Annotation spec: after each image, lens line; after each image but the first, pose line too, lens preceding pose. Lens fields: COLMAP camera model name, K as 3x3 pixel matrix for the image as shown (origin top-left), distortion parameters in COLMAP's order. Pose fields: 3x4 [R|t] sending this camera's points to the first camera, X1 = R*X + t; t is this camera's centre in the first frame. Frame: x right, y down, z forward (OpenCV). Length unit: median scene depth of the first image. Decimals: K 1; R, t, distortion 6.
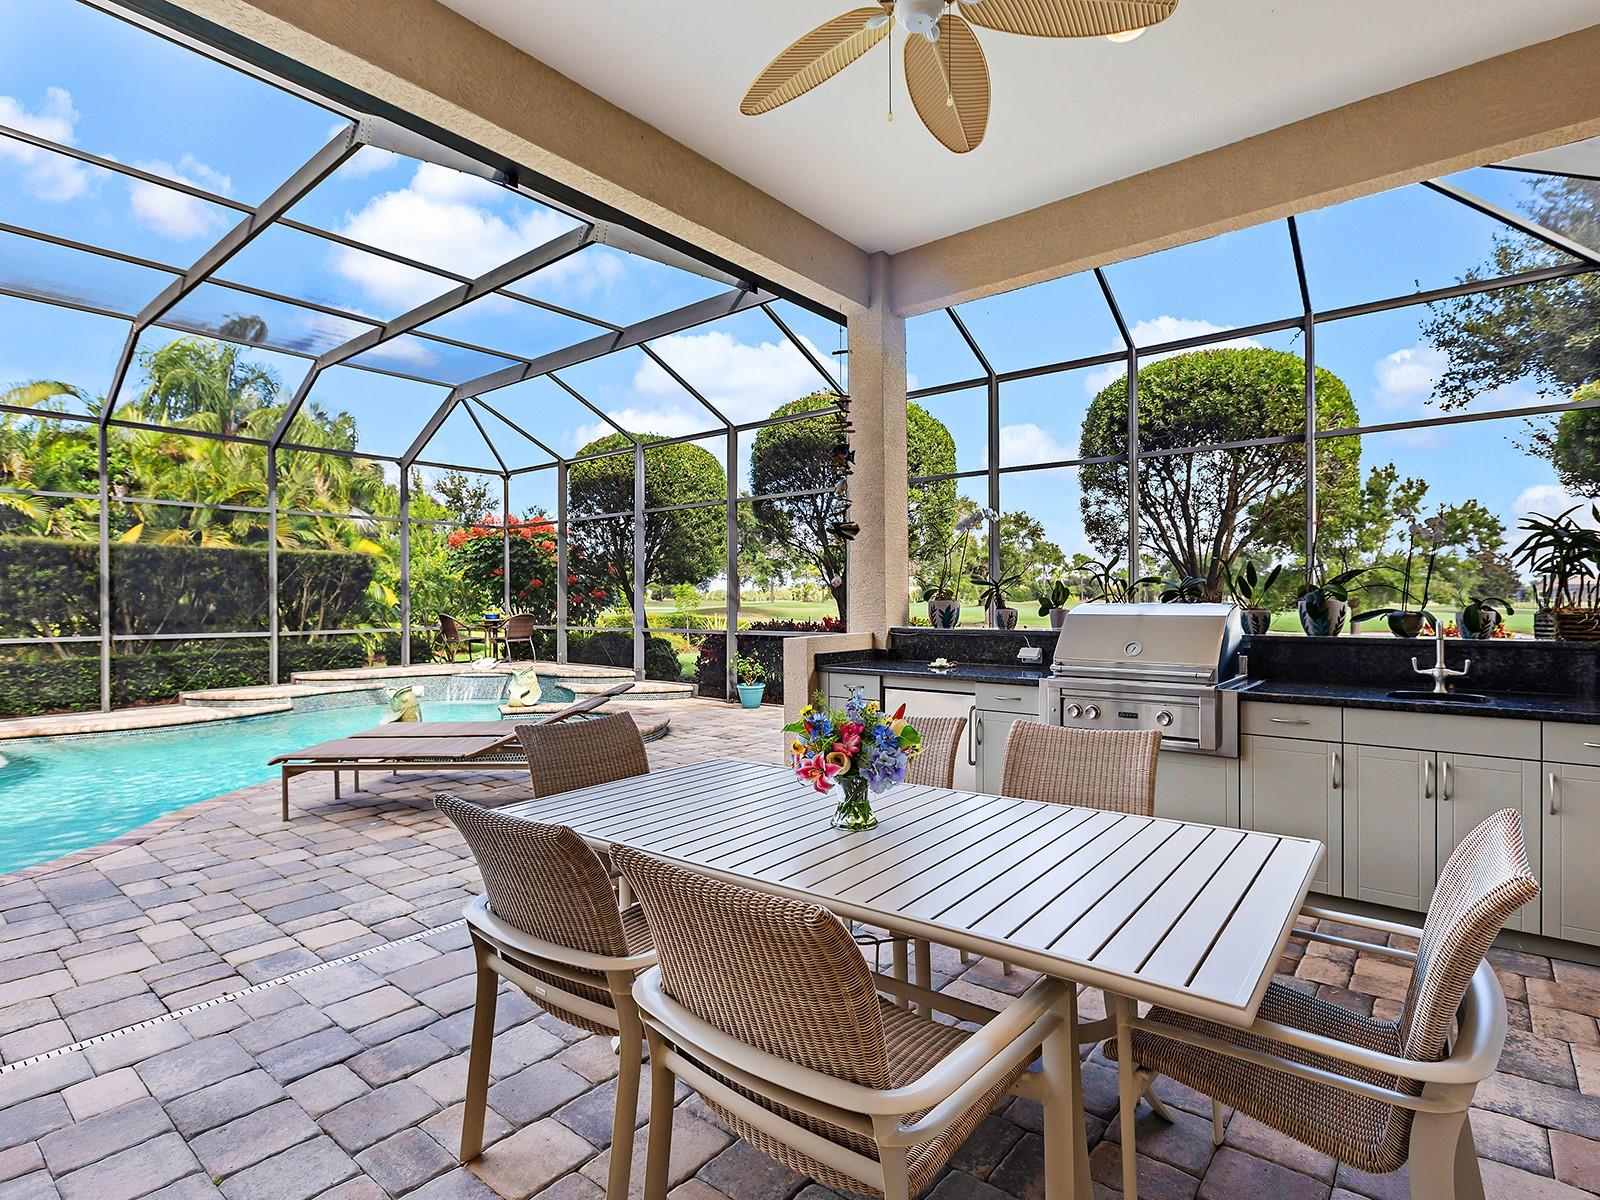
lens RADIAL K [[806.7, 0, 817.6], [0, 806.7, 597.2], [0, 0, 1]] dist [0.000633, -0.001222]
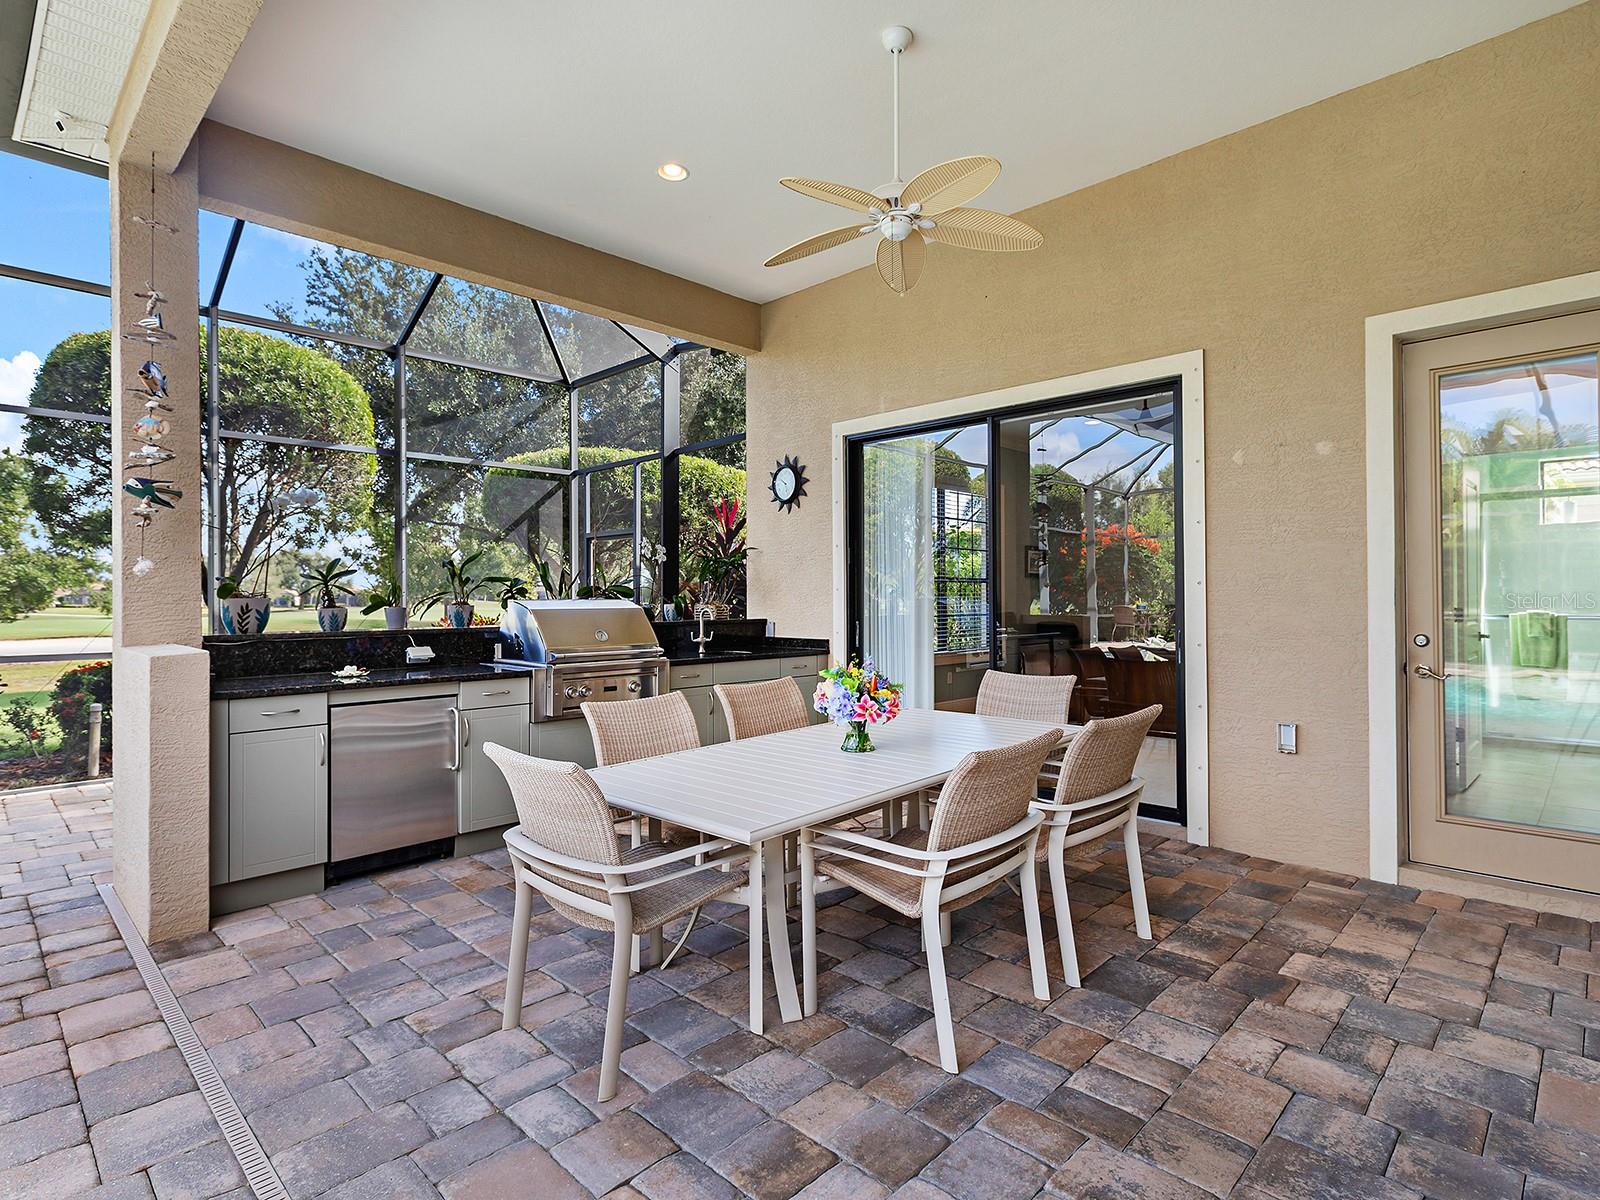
lens RADIAL K [[806.7, 0, 817.6], [0, 806.7, 597.2], [0, 0, 1]] dist [0.000633, -0.001222]
pose [[0.097256, -0.000433, 0.995259, -0.685841], [-0.003764, 0.999993, 0.000803, 0.000318], [-0.995252, -0.003824, 0.097253, 0.446400]]
